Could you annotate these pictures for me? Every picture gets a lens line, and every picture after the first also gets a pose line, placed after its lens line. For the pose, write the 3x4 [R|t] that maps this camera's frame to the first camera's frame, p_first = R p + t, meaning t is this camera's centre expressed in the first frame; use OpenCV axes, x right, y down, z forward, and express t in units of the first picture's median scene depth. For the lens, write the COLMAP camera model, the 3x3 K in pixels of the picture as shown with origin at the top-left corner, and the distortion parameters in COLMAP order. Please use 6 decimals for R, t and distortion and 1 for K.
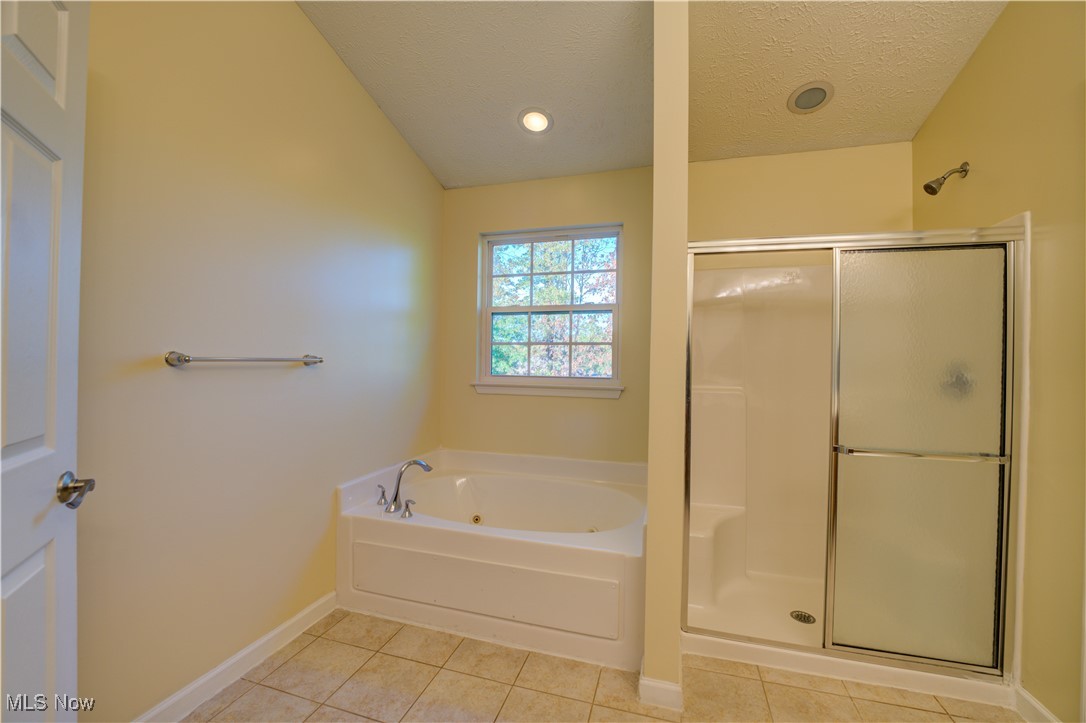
lens RADIAL K [[436.0, 0, 540.2], [0, 436.0, 363.8], [0, 0, 1]] dist [-0.033080, 0.004428]
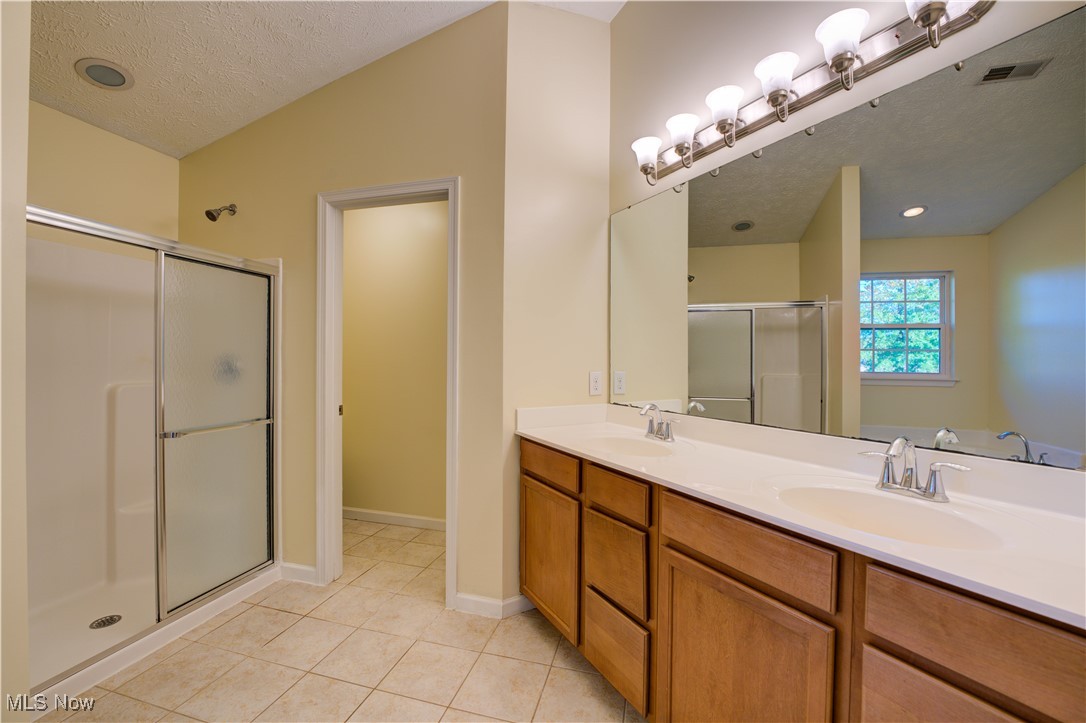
lens RADIAL K [[436.0, 0, 540.2], [0, 436.0, 363.8], [0, 0, 1]] dist [-0.033080, 0.004428]
pose [[-0.034829, -0.022412, 0.999142, -0.450957], [-0.007713, 0.999725, 0.022156, -0.014473], [-0.999364, -0.006935, -0.034993, 0.087151]]
